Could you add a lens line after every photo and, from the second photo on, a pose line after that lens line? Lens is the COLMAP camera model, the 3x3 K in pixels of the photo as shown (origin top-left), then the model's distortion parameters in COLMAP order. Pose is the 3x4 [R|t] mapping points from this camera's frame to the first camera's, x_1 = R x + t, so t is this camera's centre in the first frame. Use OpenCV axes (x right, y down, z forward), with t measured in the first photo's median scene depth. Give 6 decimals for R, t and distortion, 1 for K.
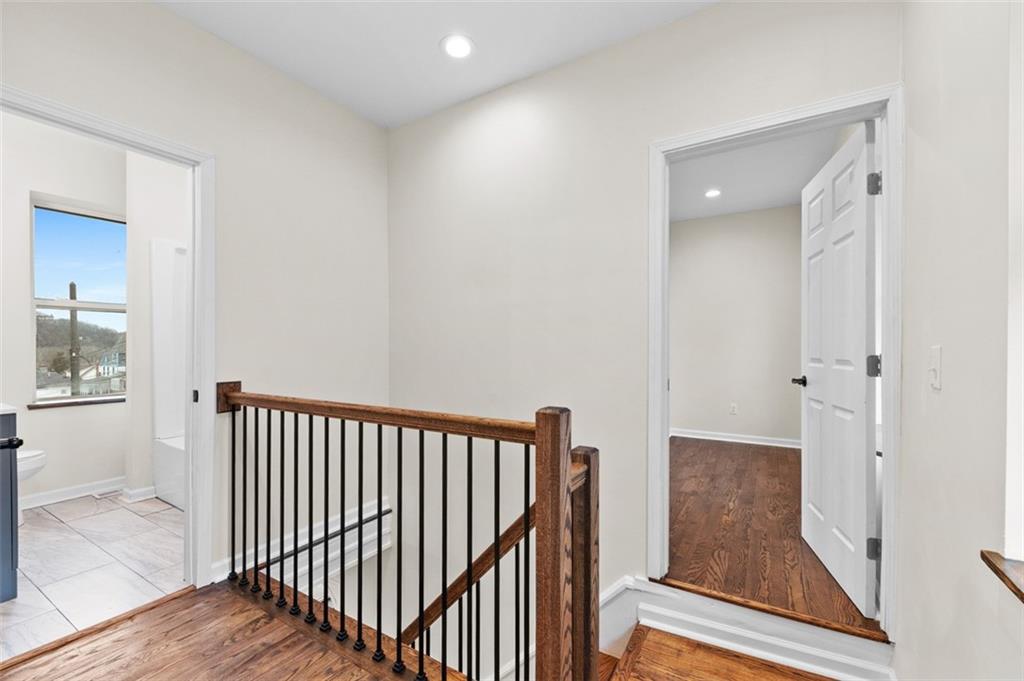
lens RADIAL K [[437.2, 0, 512.0], [0, 437.2, 340.5], [0, 0, 1]] dist [-0.002469, -0.000549]
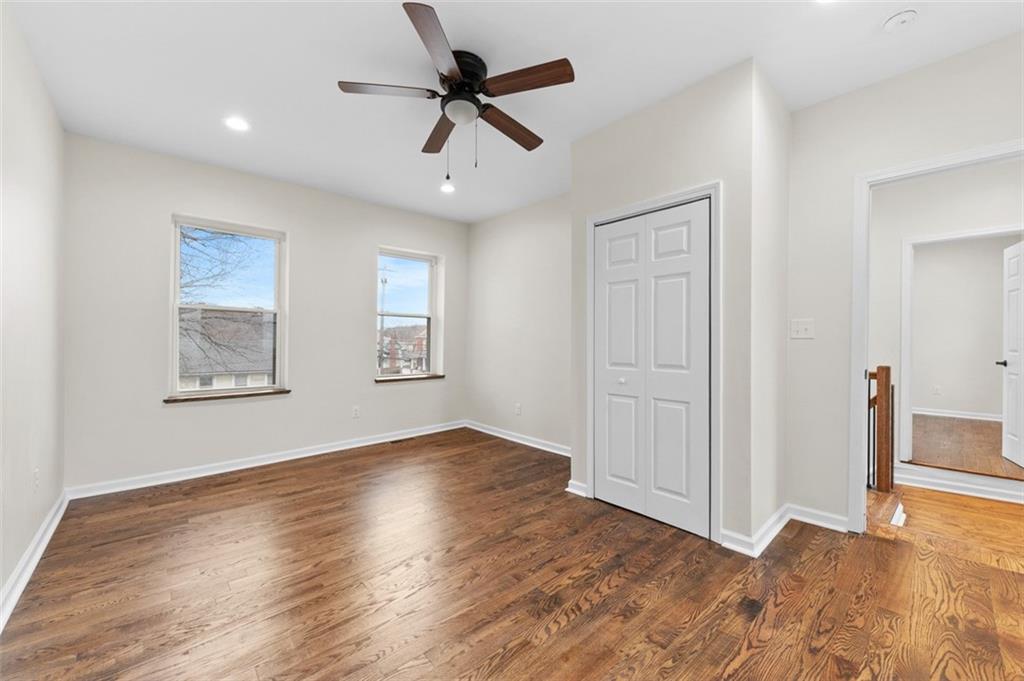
lens RADIAL K [[401.0, 0, 512.0], [0, 401.0, 340.5], [0, 0, 1]] dist [-0.000626, -0.000171]
pose [[0.955130, 0.001153, -0.296185, -0.161933], [-0.000096, 0.999994, 0.003584, -0.000799], [0.296187, -0.003395, 0.955124, -0.243660]]
